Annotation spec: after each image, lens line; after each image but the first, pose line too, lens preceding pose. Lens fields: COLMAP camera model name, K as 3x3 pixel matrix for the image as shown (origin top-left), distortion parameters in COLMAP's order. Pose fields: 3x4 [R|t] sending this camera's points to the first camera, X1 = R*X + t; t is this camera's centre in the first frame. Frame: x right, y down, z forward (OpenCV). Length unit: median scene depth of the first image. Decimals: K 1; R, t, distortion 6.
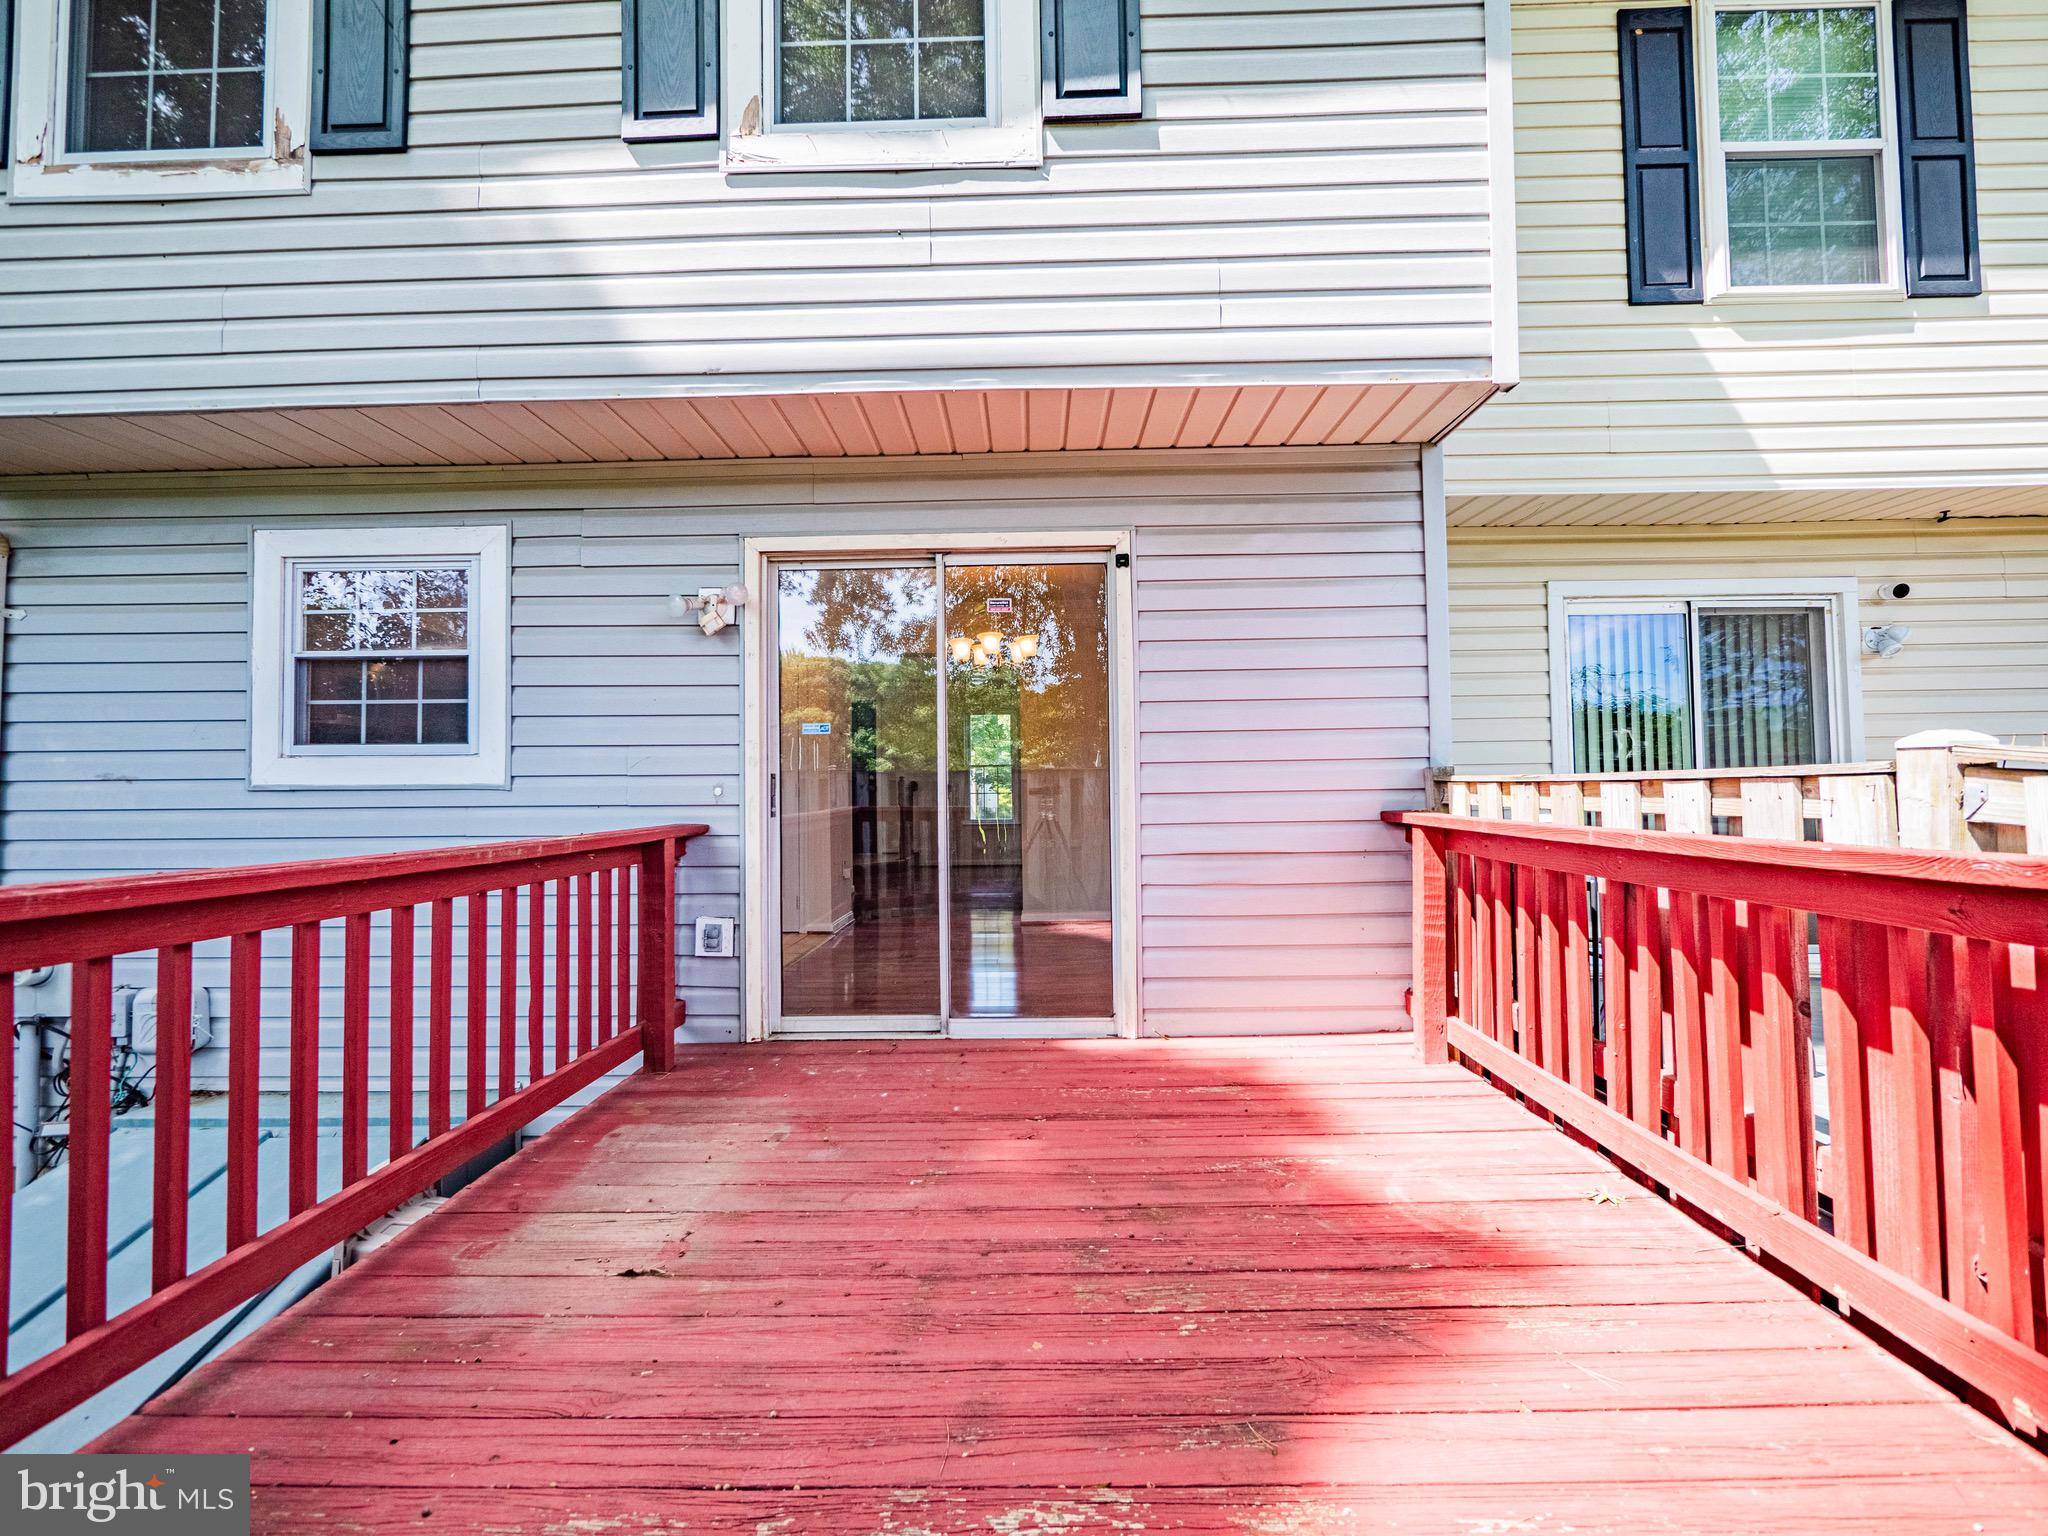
lens RADIAL K [[843.8, 0, 1024.0], [0, 843.8, 768.0], [0, 0, 1]] dist [-0.001378, -0.000179]
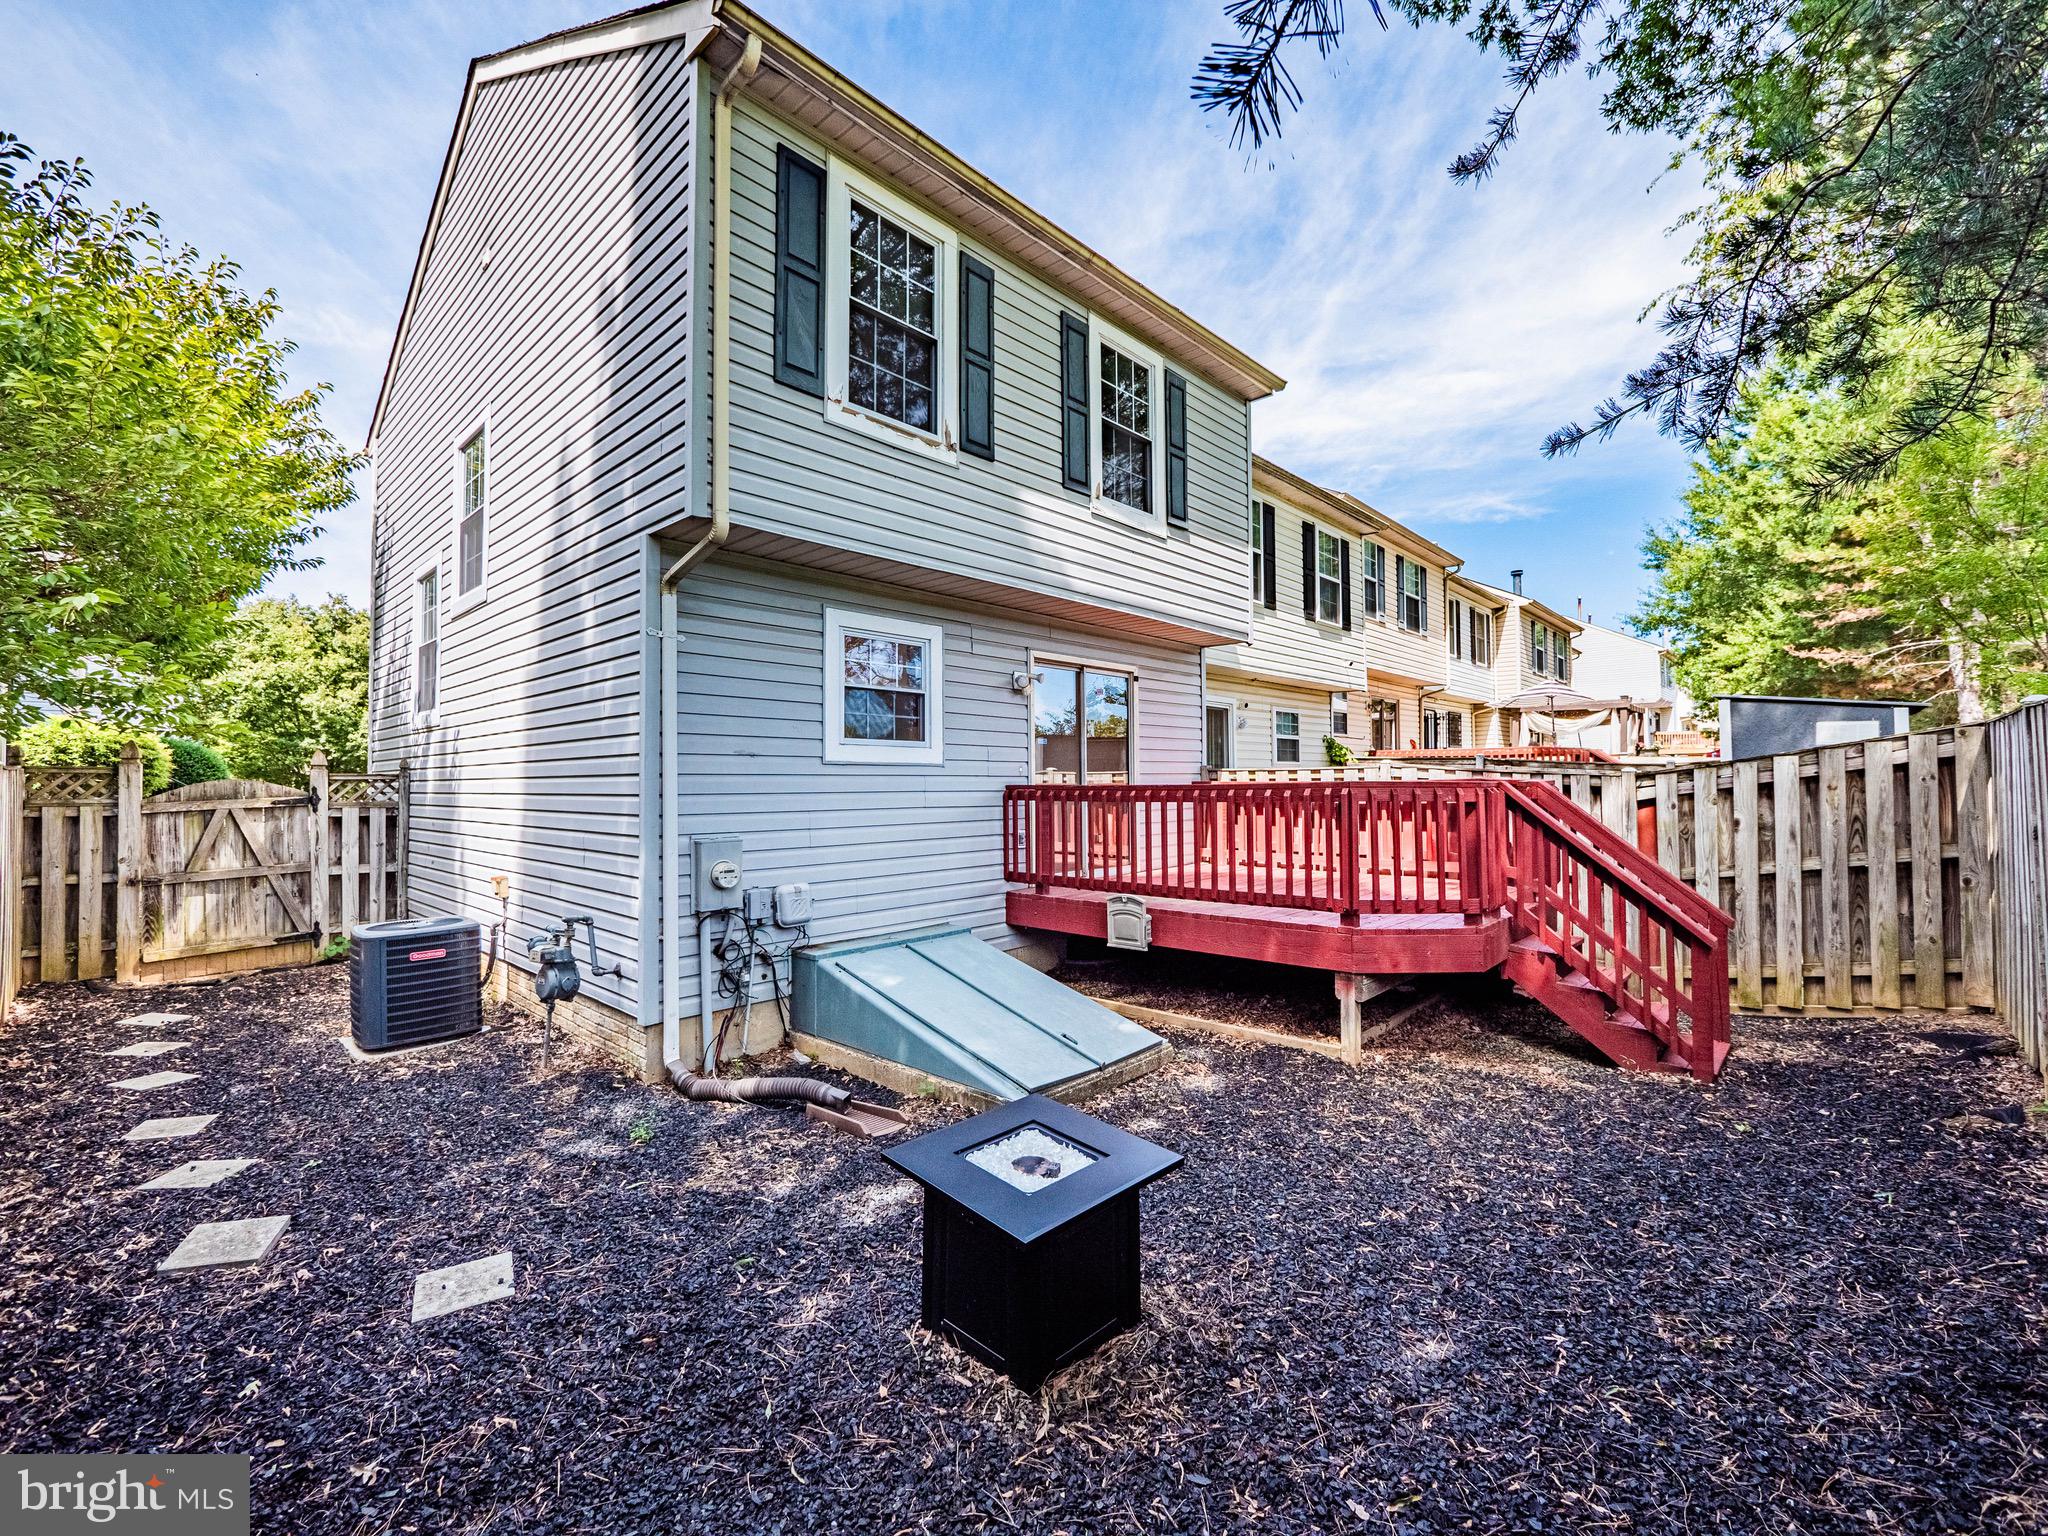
lens RADIAL K [[843.8, 0, 1024.0], [0, 843.8, 768.0], [0, 0, 1]] dist [-0.001378, -0.000179]
pose [[0.671177, 0.016892, 0.741104, -1.894839], [-0.049142, 0.998555, 0.021744, -0.021519], [-0.739666, -0.051013, 0.671038, -0.423045]]
